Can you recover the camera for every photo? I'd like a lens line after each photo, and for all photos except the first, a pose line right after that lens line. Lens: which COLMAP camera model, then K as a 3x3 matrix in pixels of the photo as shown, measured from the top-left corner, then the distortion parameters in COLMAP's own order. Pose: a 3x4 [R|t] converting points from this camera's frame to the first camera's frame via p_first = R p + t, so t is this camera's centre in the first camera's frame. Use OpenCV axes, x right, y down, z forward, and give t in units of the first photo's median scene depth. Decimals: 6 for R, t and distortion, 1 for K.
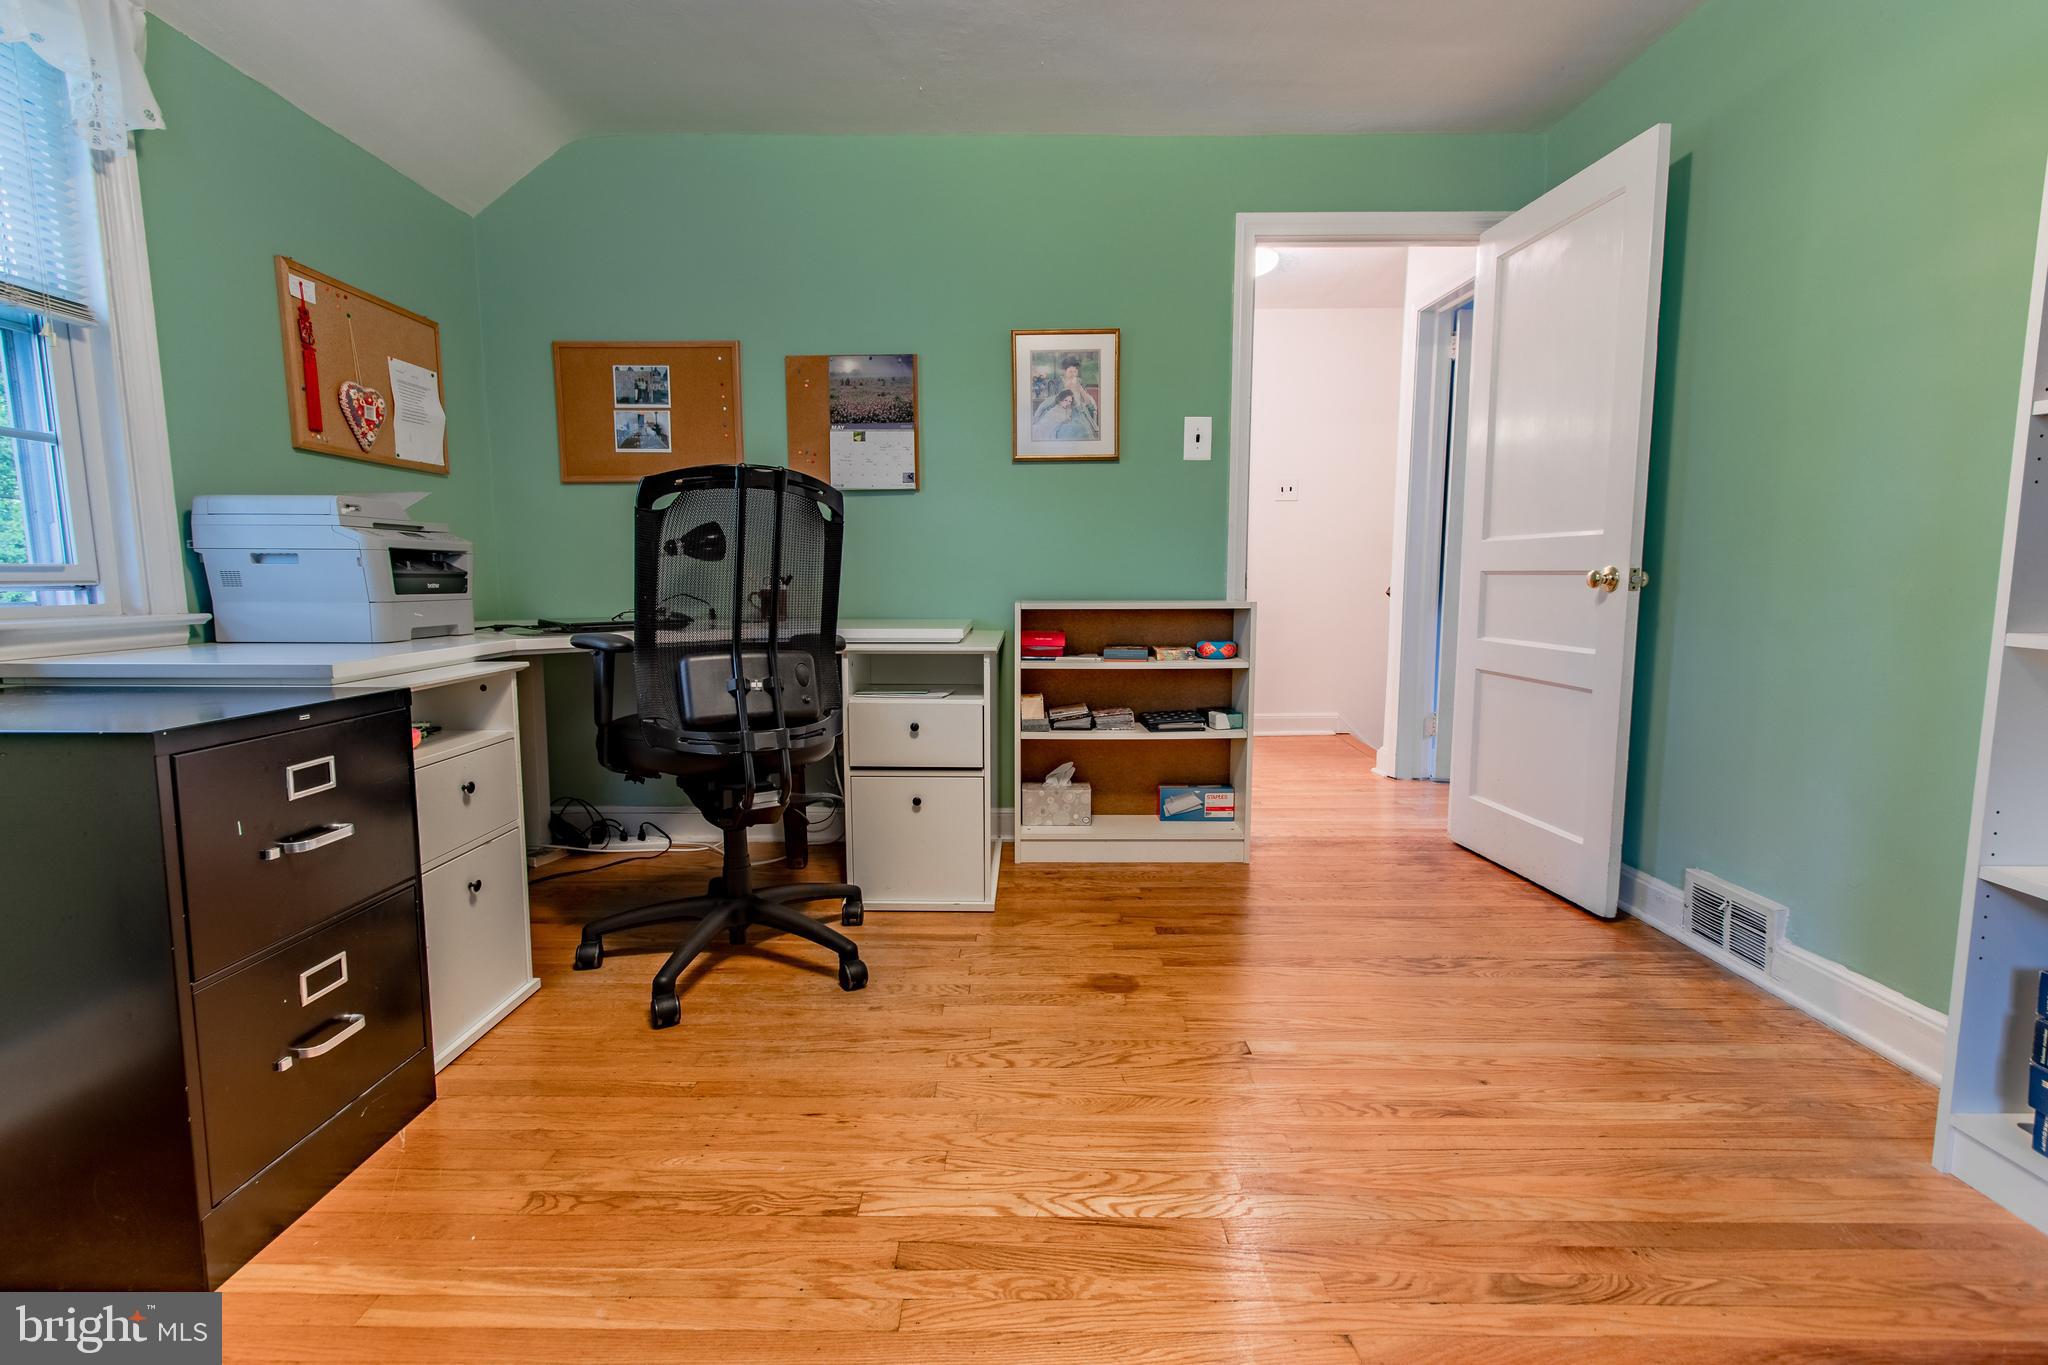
lens RADIAL K [[952.7, 0, 1013.3], [0, 952.7, 685.1], [0, 0, 1]] dist [-0.003035, -0.002072]
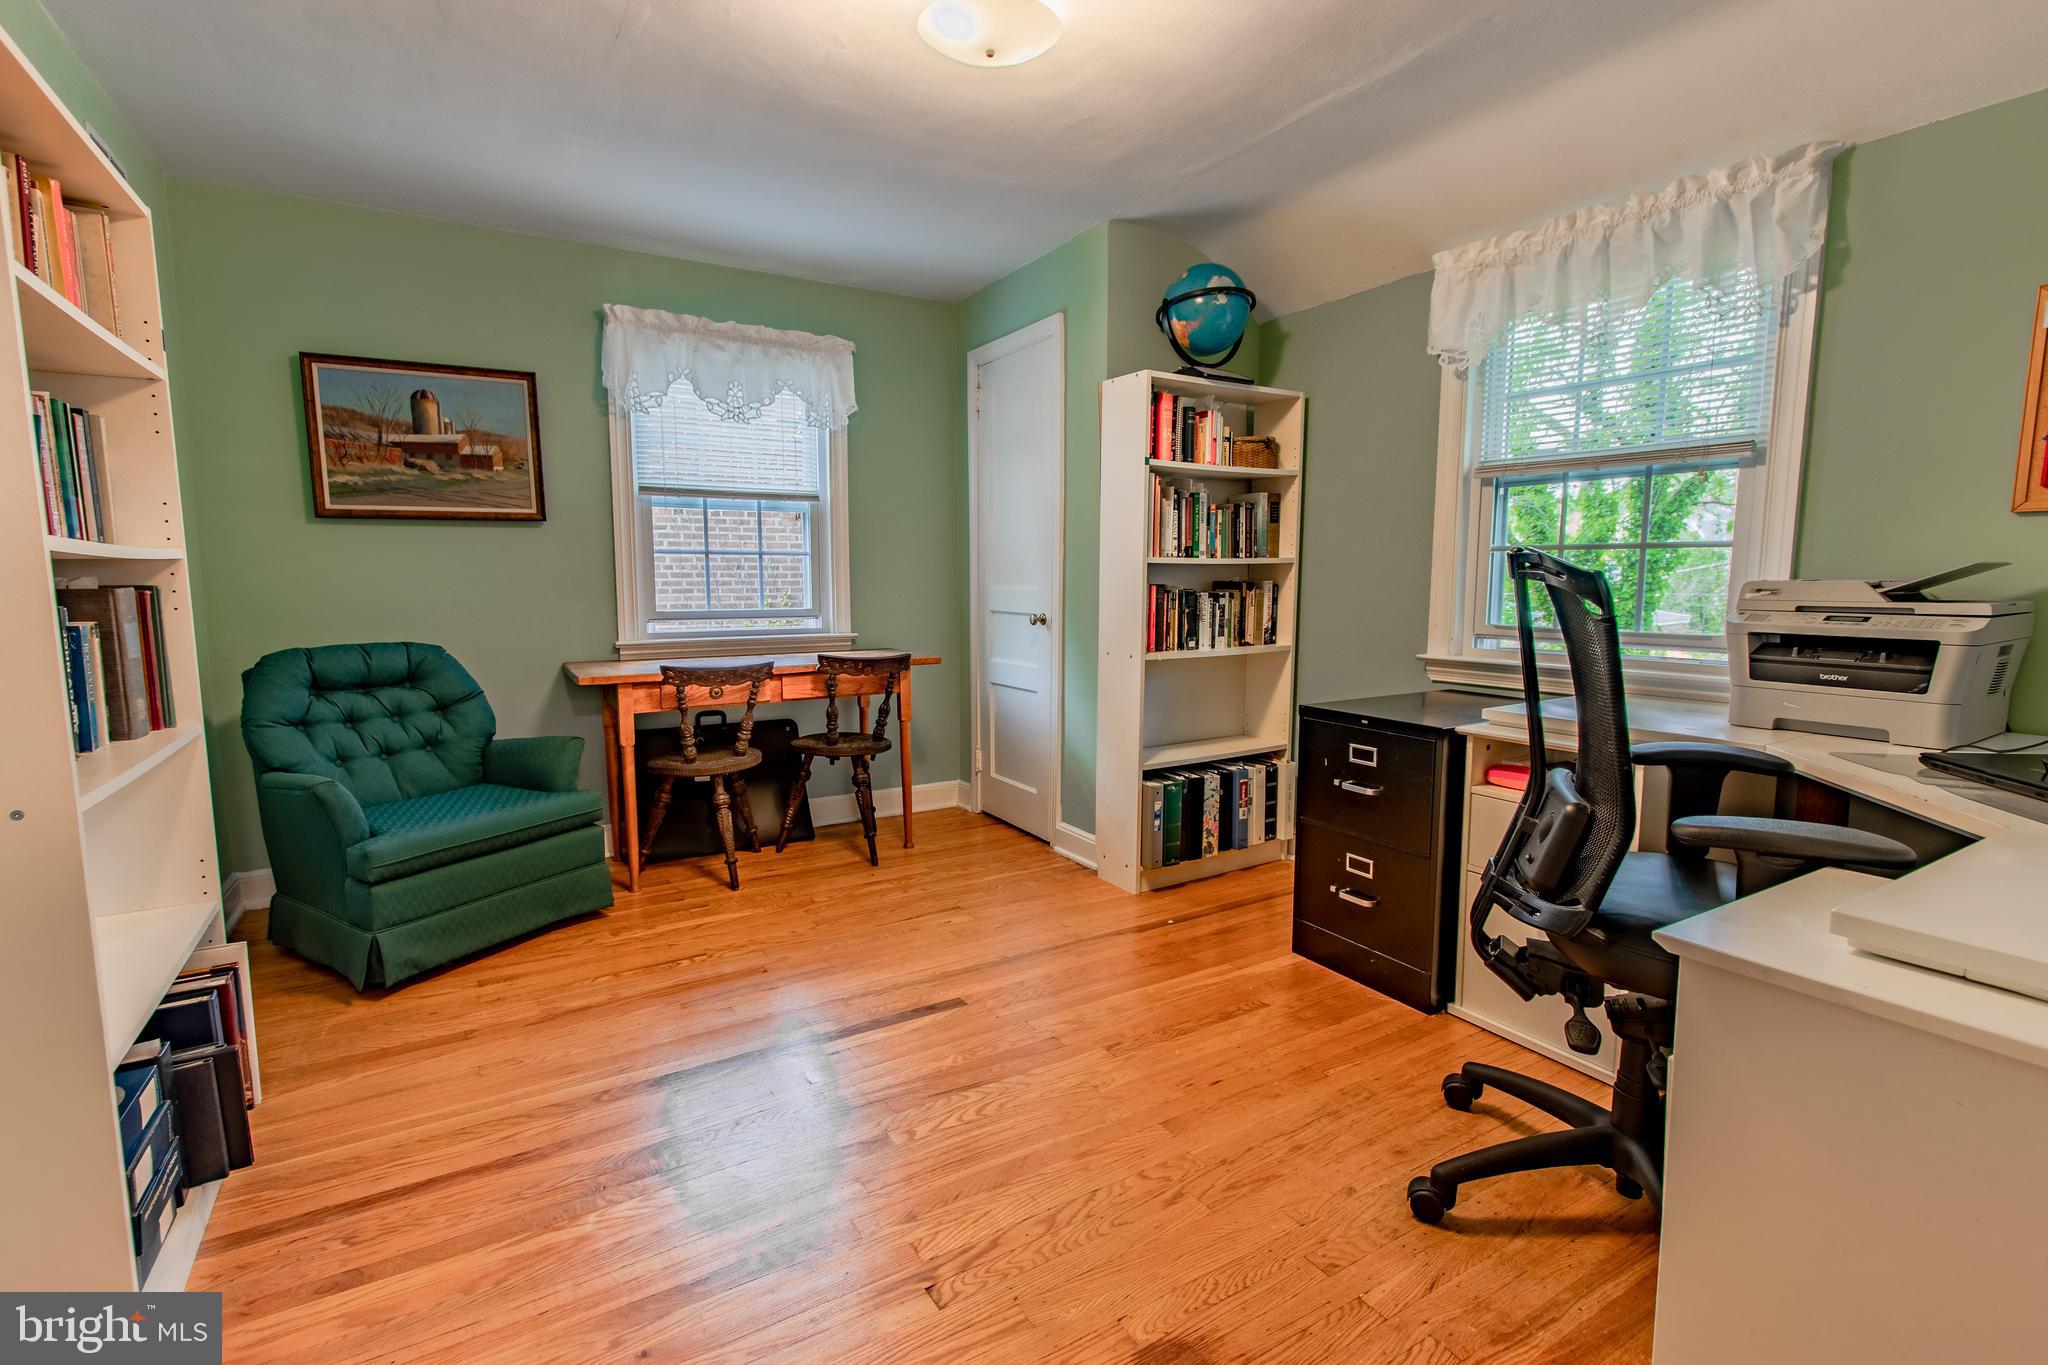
lens RADIAL K [[952.7, 0, 1022.9], [0, 952.7, 687.5], [0, 0, 1]] dist [-0.003035, -0.002072]
pose [[-0.853314, 0.063798, -0.517480, 0.606172], [-0.058399, 0.974546, 0.216447, -0.309081], [0.518117, 0.214917, -0.827868, 1.723922]]
